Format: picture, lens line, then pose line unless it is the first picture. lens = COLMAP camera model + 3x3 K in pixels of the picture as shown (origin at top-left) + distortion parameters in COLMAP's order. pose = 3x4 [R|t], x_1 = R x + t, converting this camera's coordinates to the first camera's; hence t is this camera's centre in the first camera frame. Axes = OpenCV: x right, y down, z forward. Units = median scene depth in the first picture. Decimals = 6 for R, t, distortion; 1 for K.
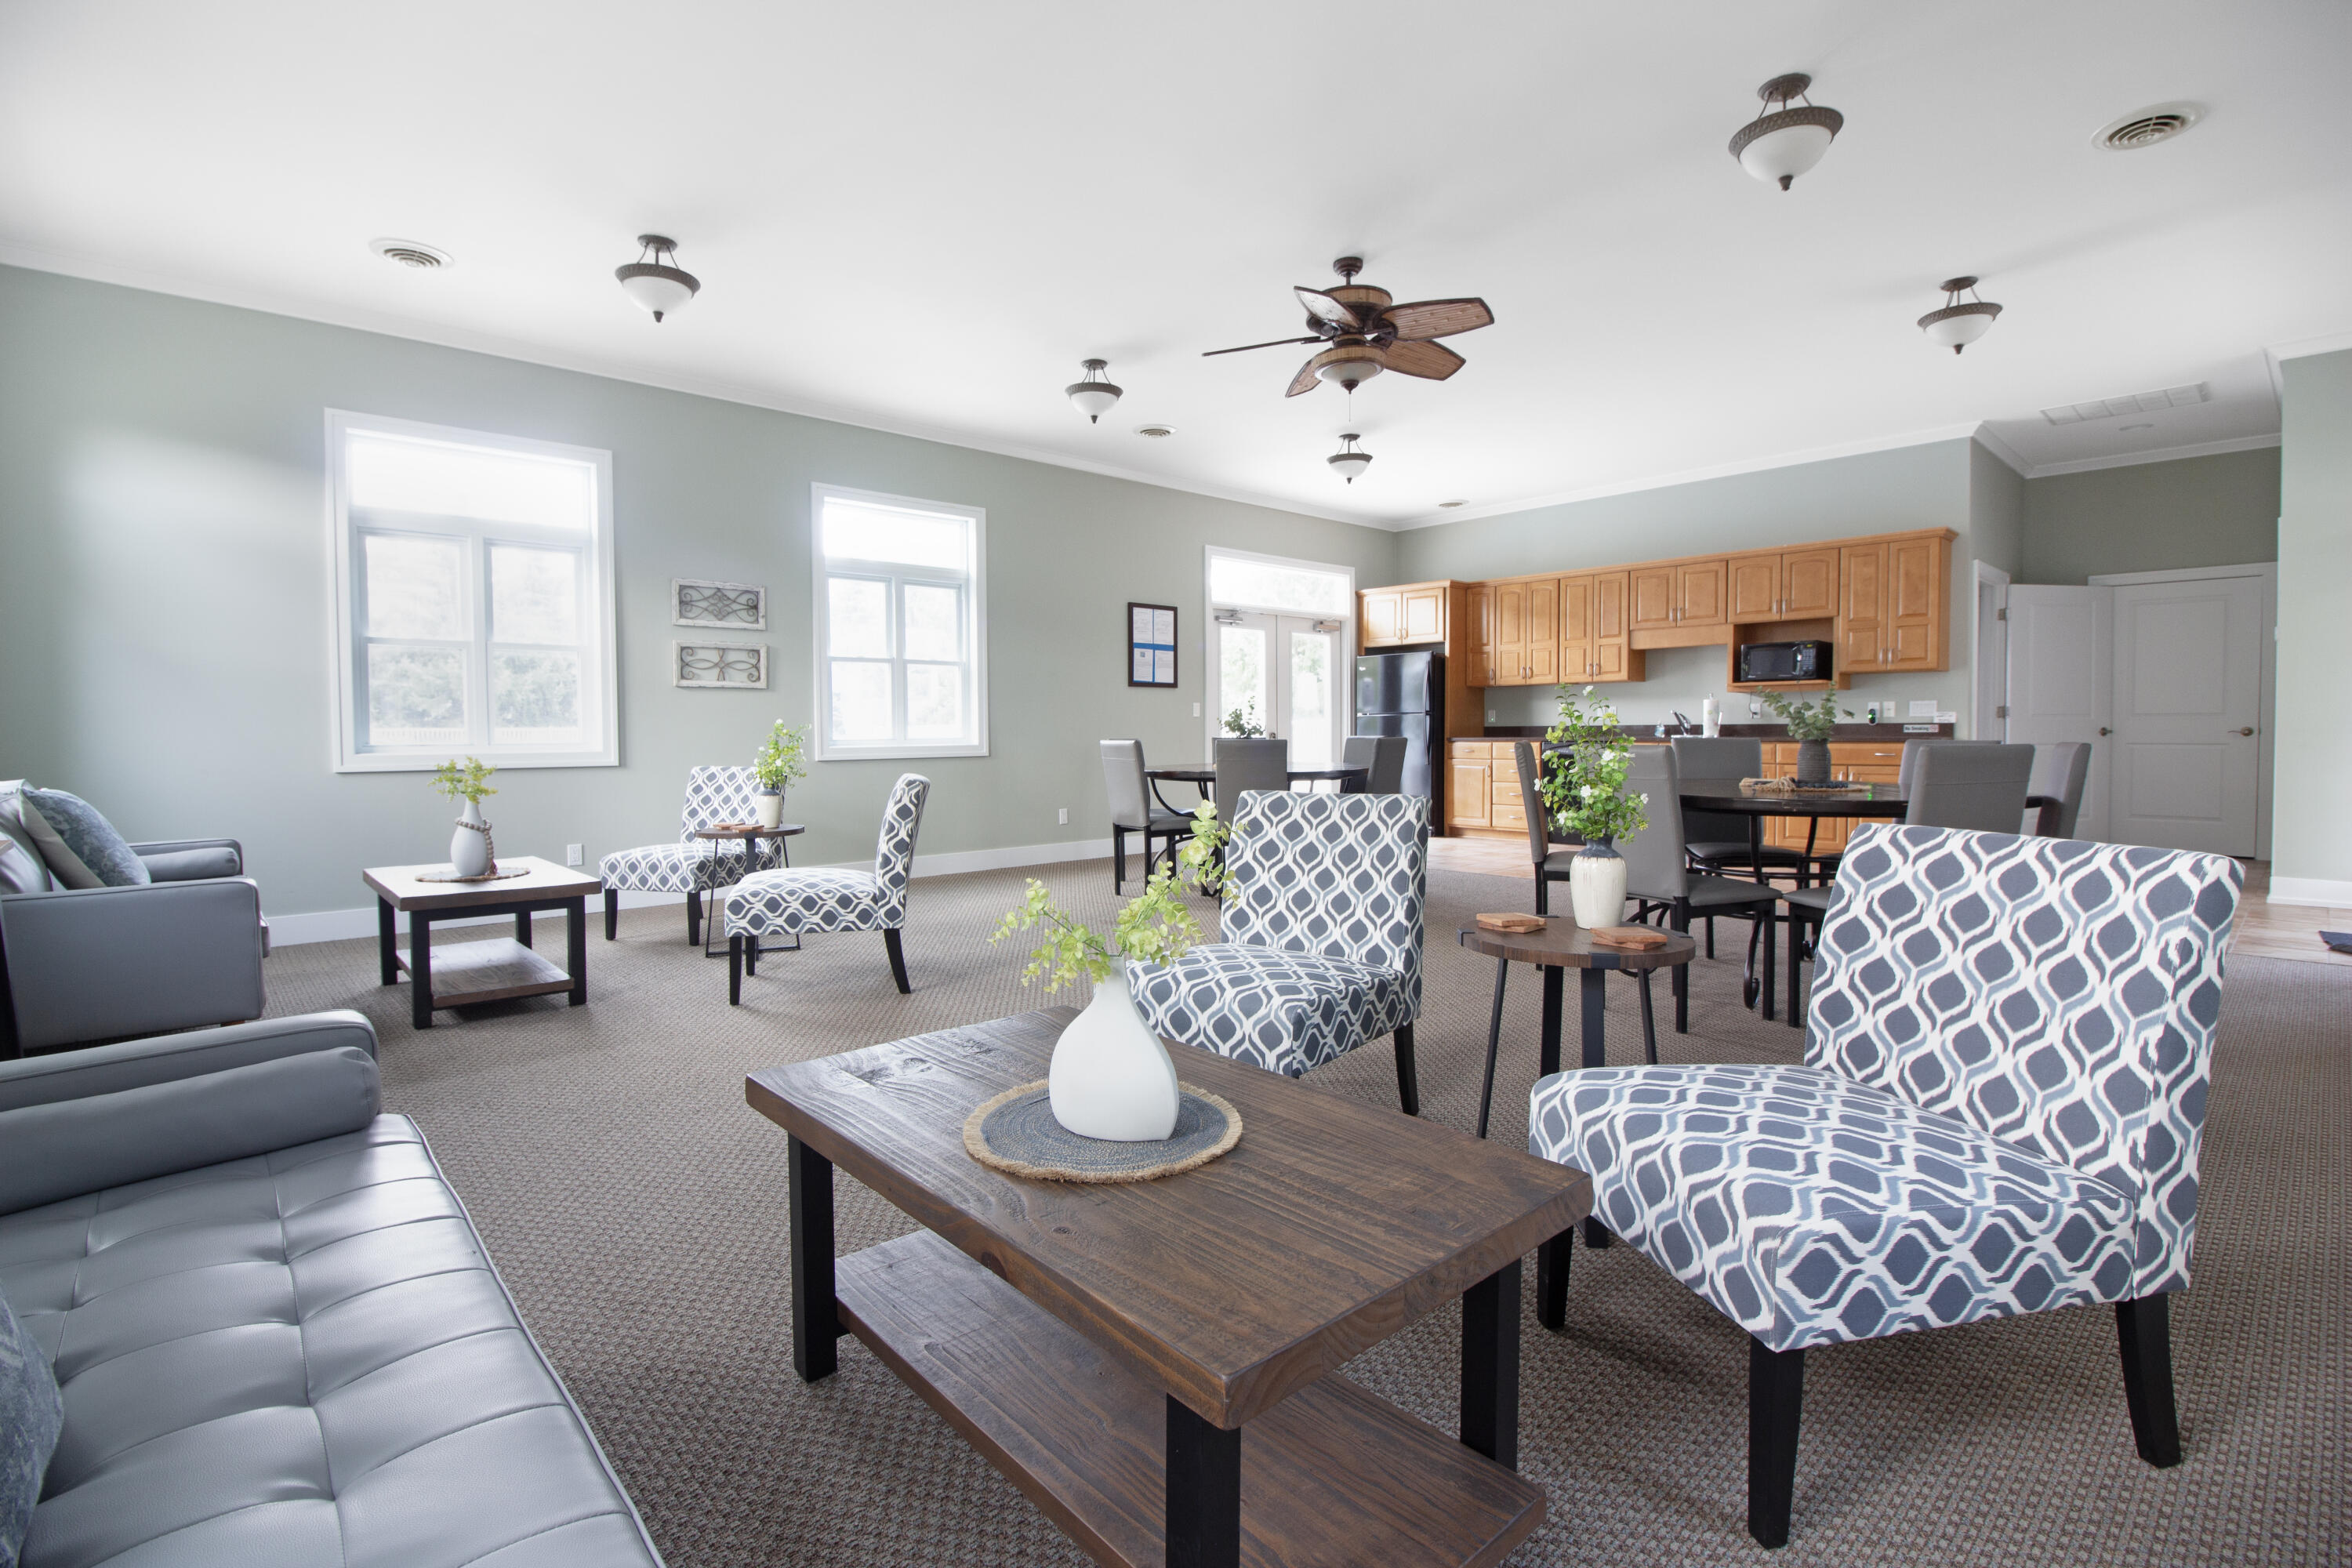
lens RADIAL K [[1064.5, 0, 1168.7], [0, 1064.5, 774.4], [0, 0, 1]] dist [-0.000226, -0.013592]
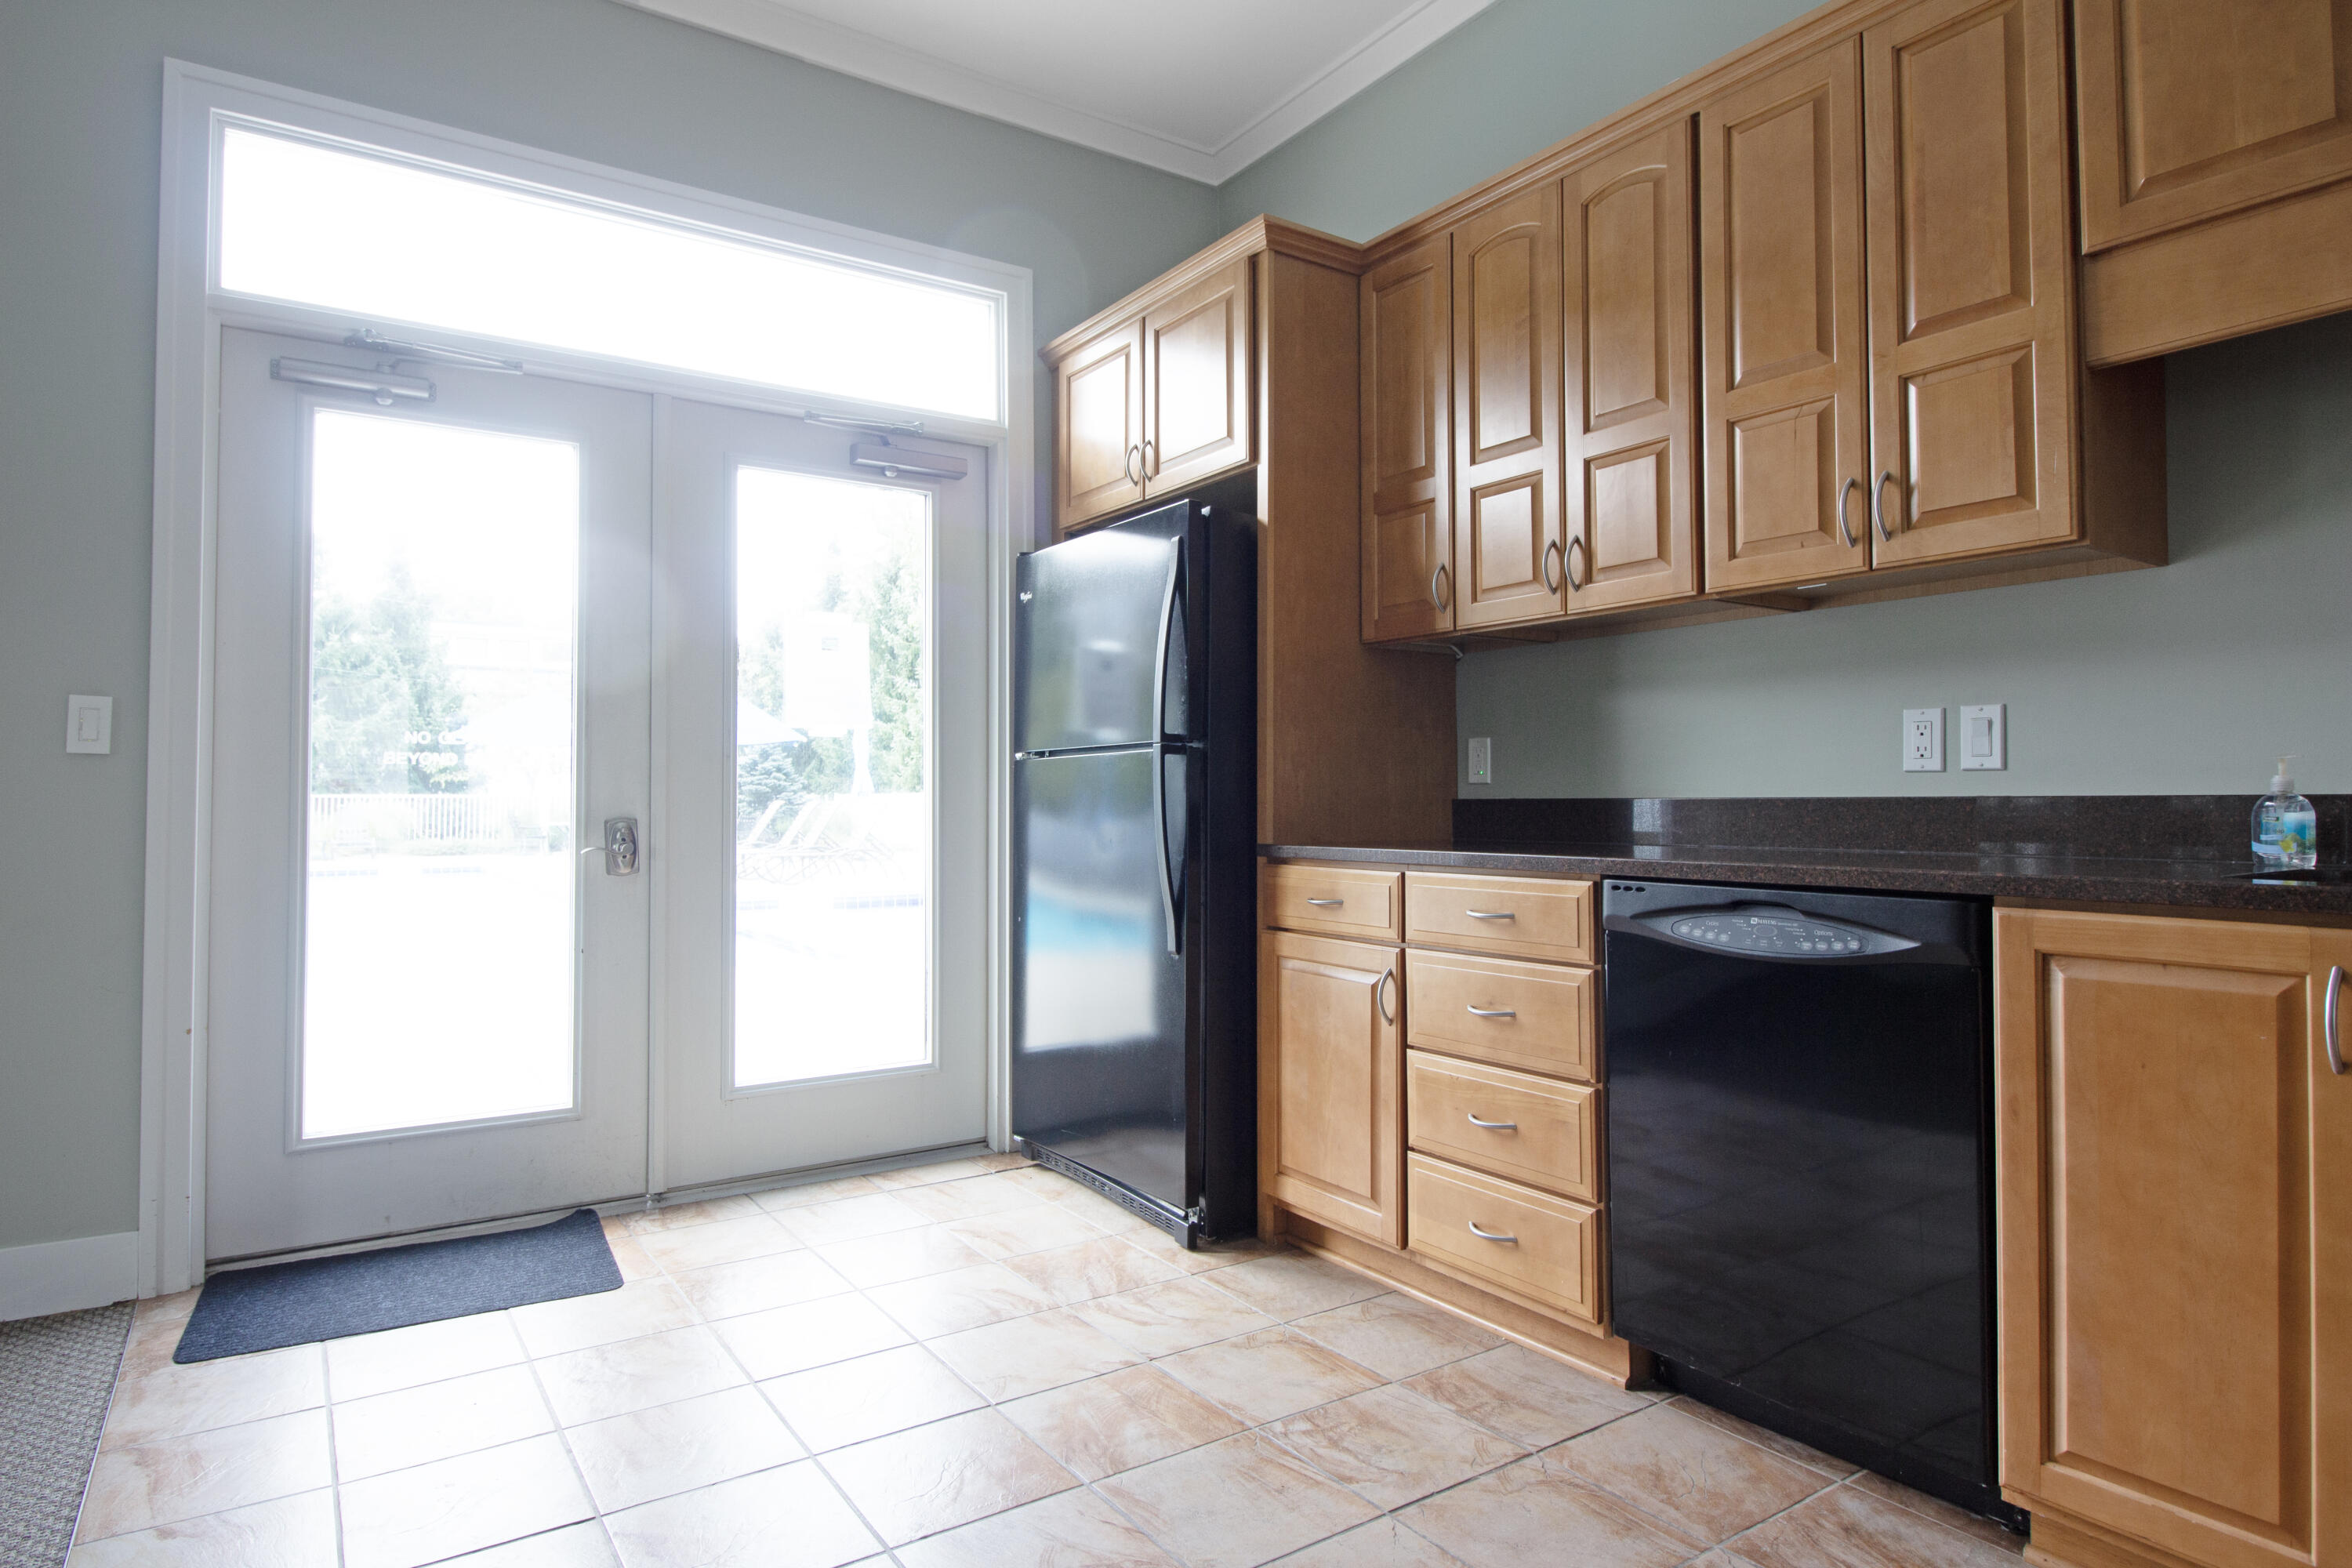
lens RADIAL K [[1329.0, 0, 1162.2], [0, 1329.0, 765.7], [0, 0, 1]] dist [-0.000456, -0.001194]
pose [[0.989030, 0.001391, -0.147706, 0.286064], [-0.011350, 0.997715, -0.066599, -0.032152], [0.147276, 0.067545, 0.986786, 0.694060]]
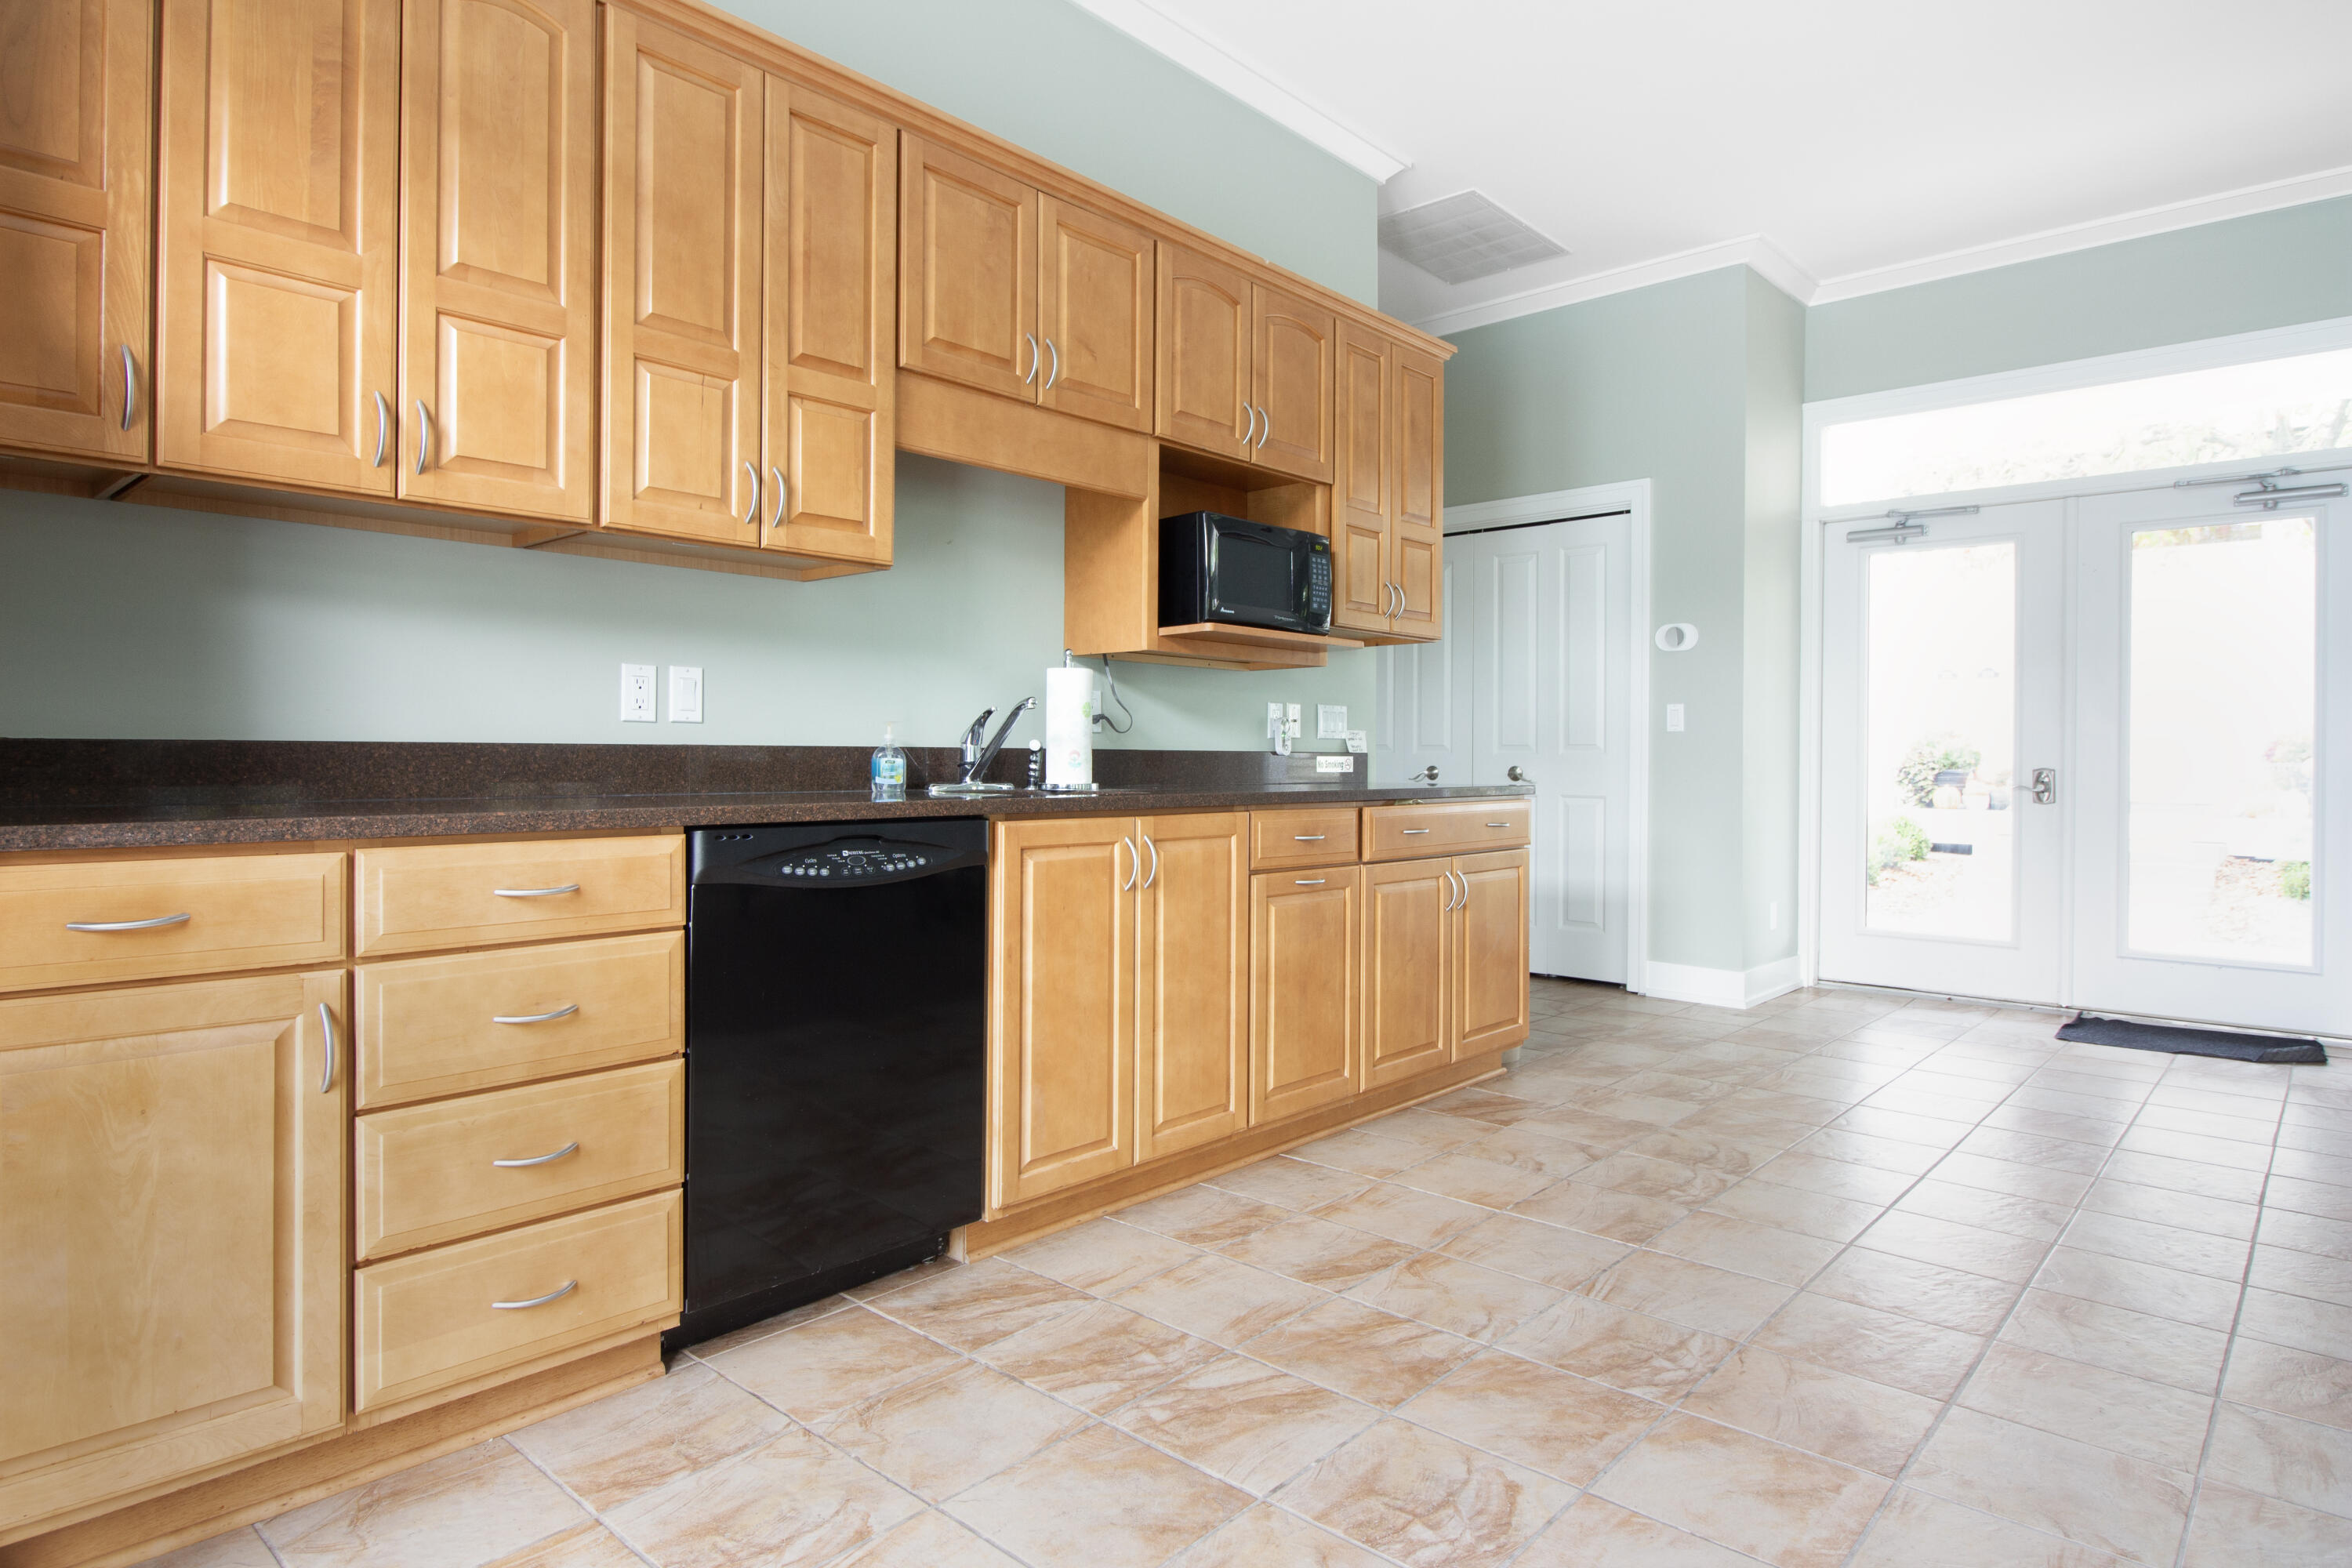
lens RADIAL K [[1329.0, 0, 1162.2], [0, 1329.0, 765.7], [0, 0, 1]] dist [-0.000456, -0.001194]
pose [[-0.099765, -0.000617, 0.995011, 0.108625], [0.036729, 0.999316, 0.004302, -0.037288], [-0.994333, 0.036975, -0.099674, 0.878520]]
